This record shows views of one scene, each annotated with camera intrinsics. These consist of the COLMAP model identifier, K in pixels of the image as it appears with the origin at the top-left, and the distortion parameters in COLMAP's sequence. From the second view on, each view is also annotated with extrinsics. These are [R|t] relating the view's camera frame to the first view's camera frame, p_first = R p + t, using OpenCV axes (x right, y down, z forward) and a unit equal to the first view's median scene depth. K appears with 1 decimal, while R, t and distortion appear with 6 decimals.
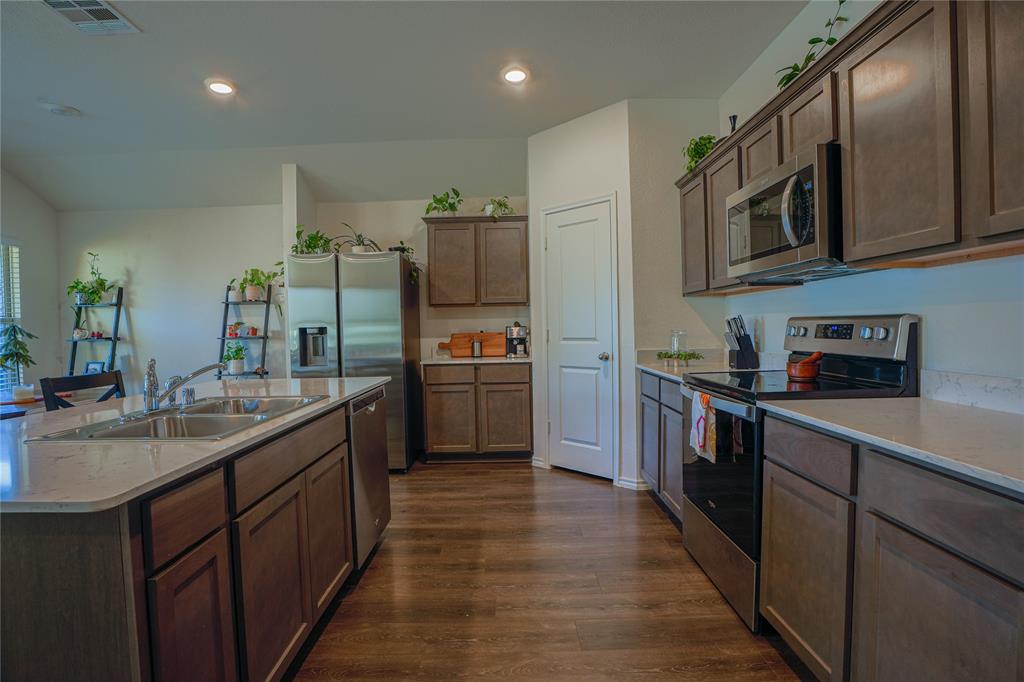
lens RADIAL K [[497.5, 0, 512.0], [0, 497.5, 341.0], [0, 0, 1]] dist [-0.039891, 0.000244]
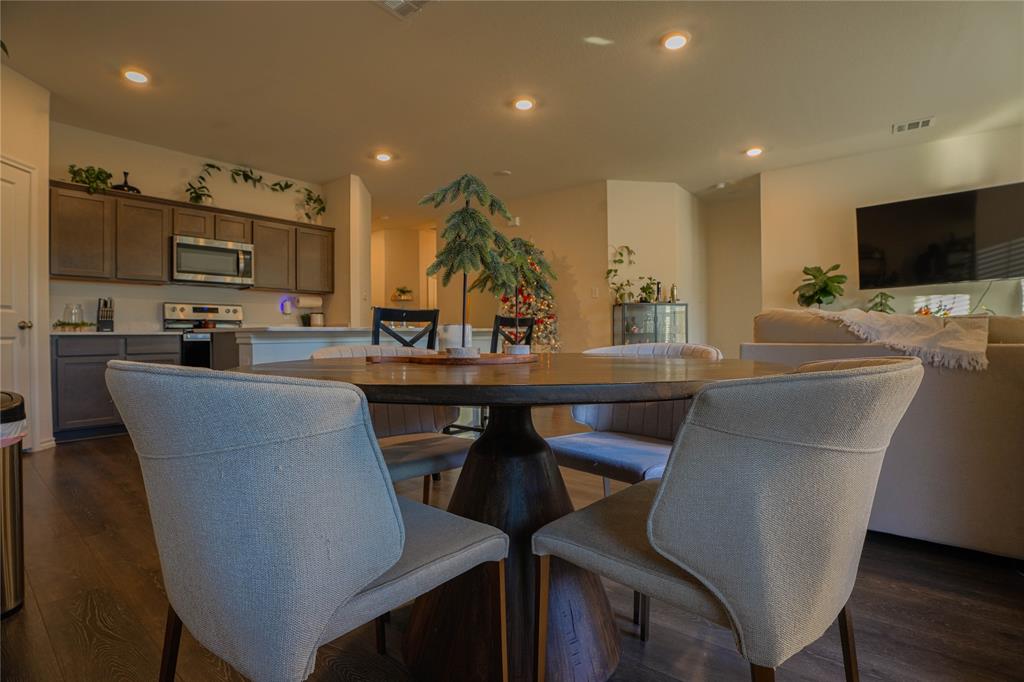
lens RADIAL K [[495.6, 0, 512.0], [0, 495.6, 341.0], [0, 0, 1]] dist [-0.000825, 0.000016]
pose [[-0.756115, 0.022101, 0.654065, -1.200842], [0.044263, 0.998868, 0.017417, 0.088828], [-0.652940, 0.042120, -0.756238, 1.117146]]
